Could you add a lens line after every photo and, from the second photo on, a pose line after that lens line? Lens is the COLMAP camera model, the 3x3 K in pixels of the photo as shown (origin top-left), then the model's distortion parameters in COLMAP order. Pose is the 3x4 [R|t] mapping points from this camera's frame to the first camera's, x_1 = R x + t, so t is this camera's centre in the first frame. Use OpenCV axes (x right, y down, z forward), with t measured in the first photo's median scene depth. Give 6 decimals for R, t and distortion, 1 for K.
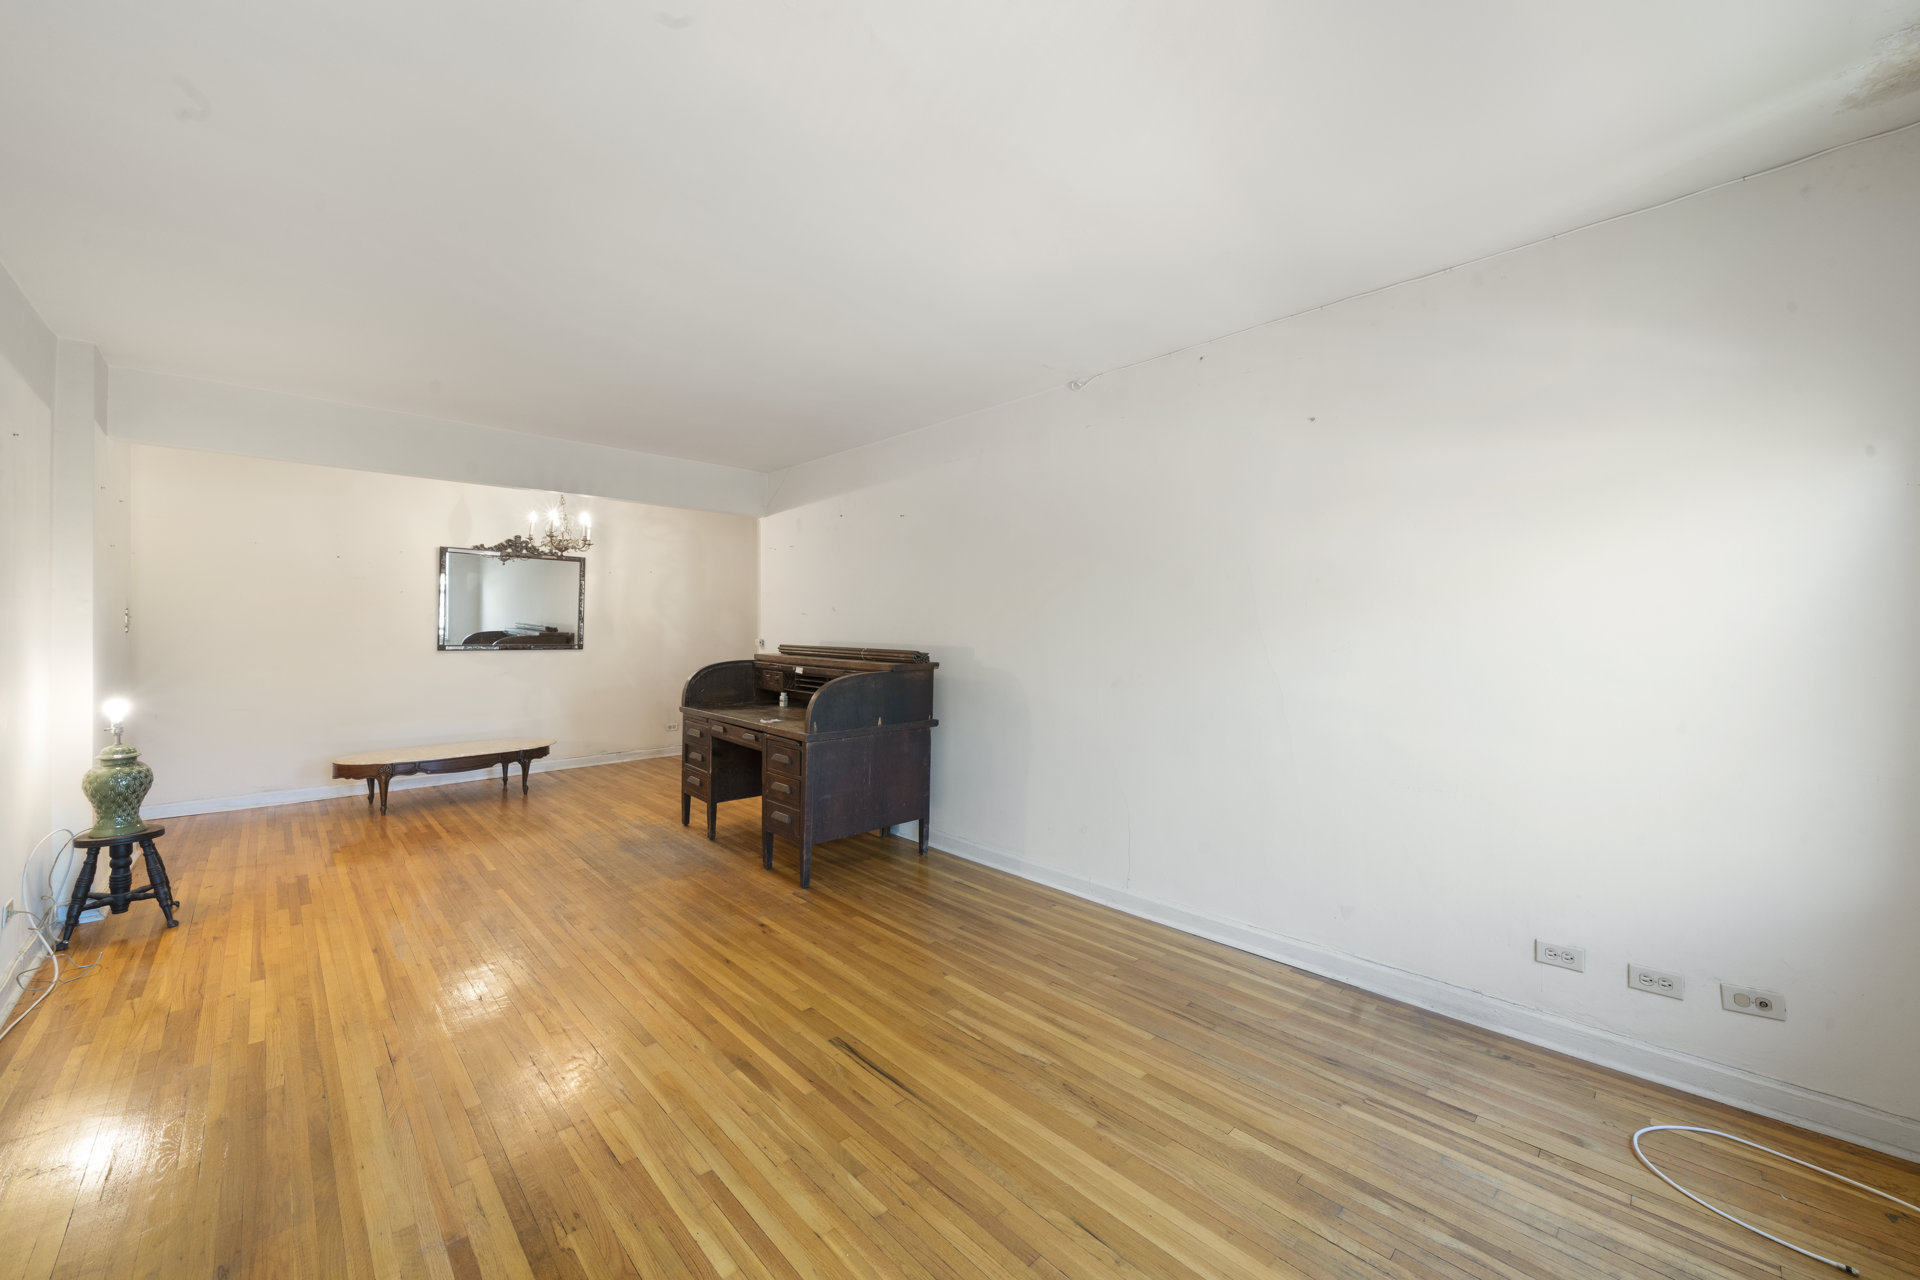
lens RADIAL K [[724.1, 0, 956.5], [0, 724.1, 629.9], [0, 0, 1]] dist [-0.000217, -0.000035]
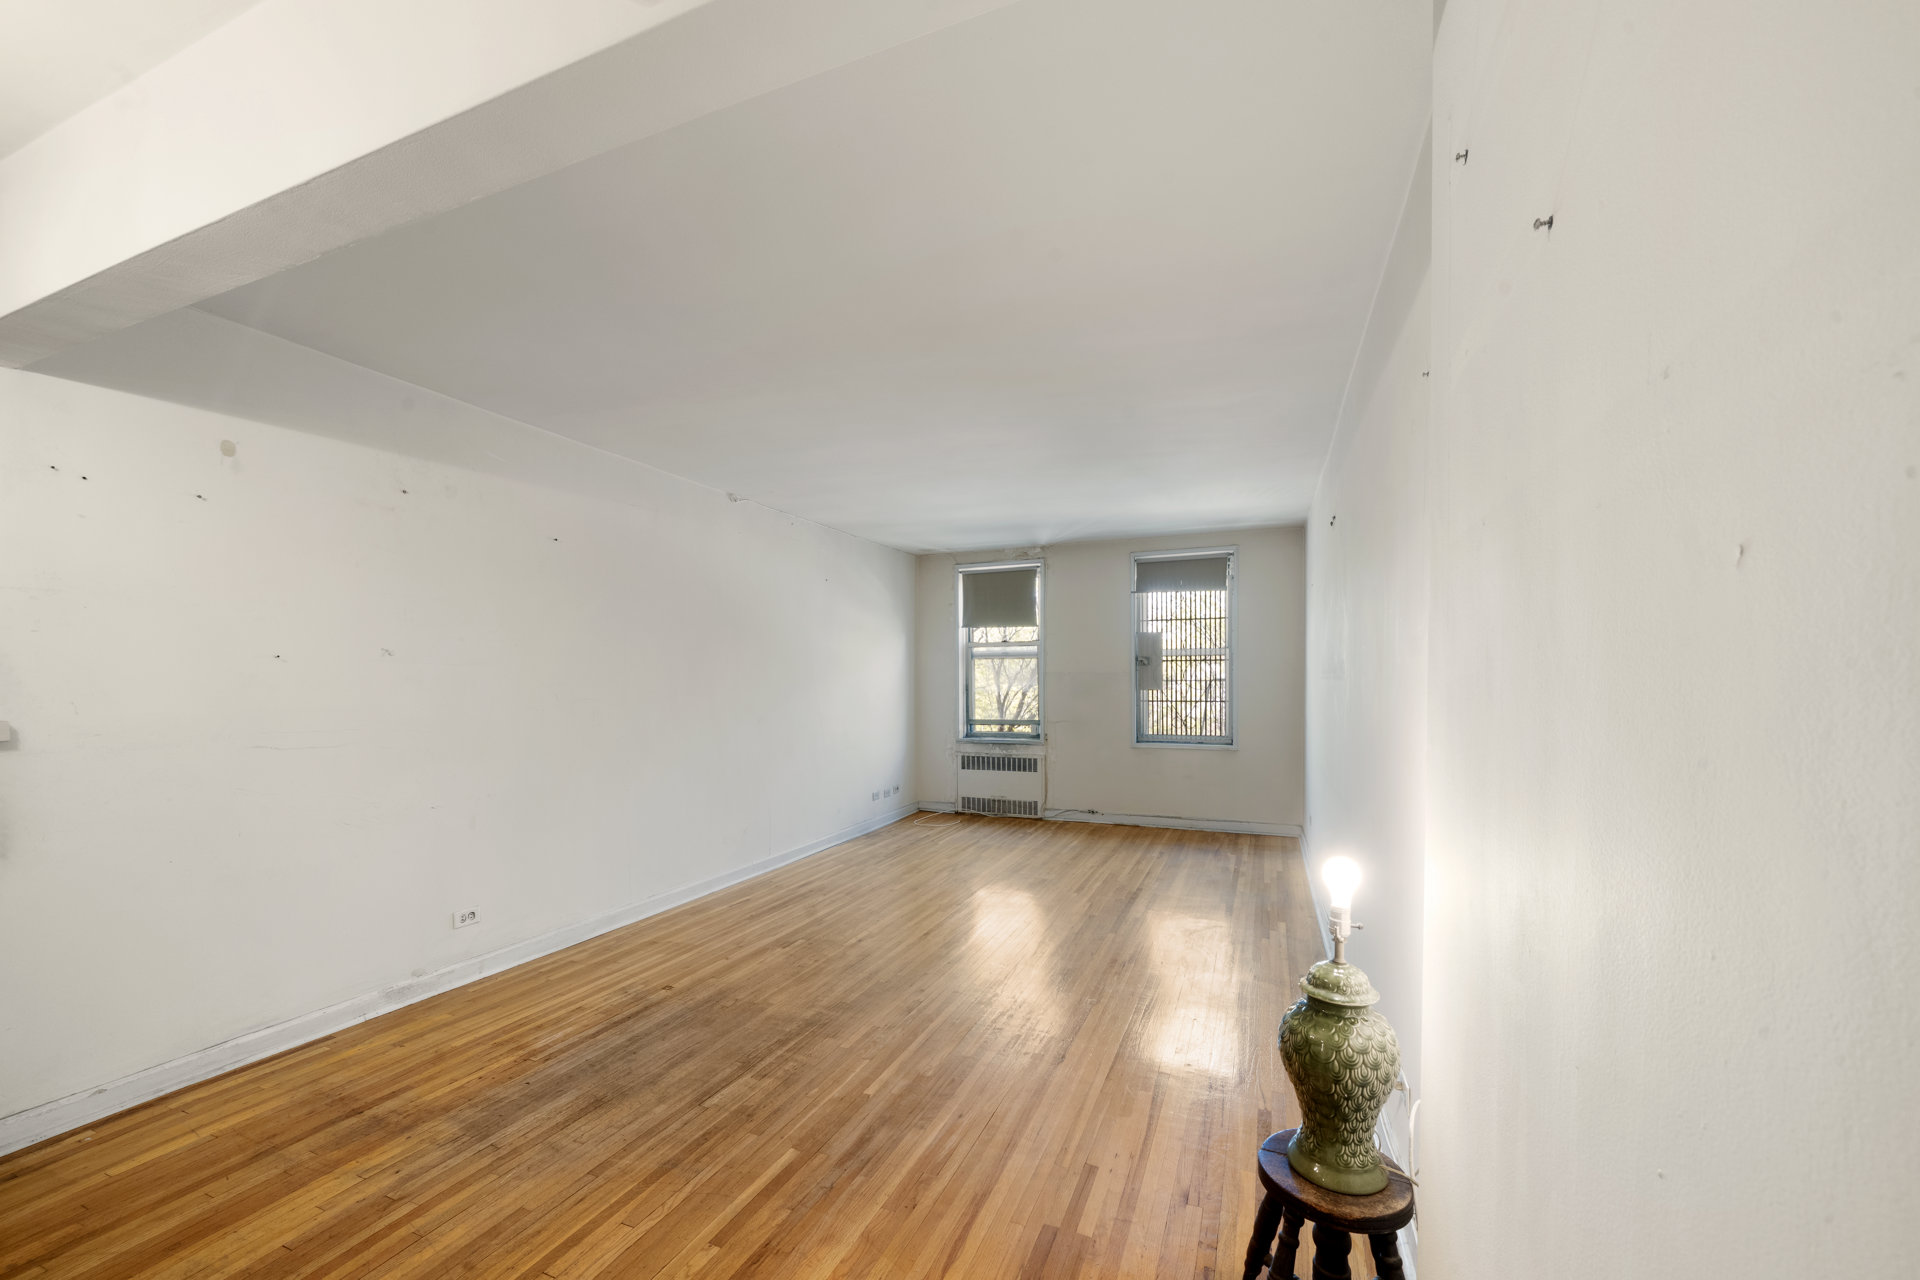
lens RADIAL K [[745.5, 0, 962.1], [0, 745.5, 687.8], [0, 0, 1]] dist [-0.000585, -0.000051]
pose [[-0.413197, -0.007906, 0.910607, -1.215250], [0.002077, 0.999952, 0.009625, -0.008039], [-0.910639, 0.005869, -0.413161, 1.145616]]
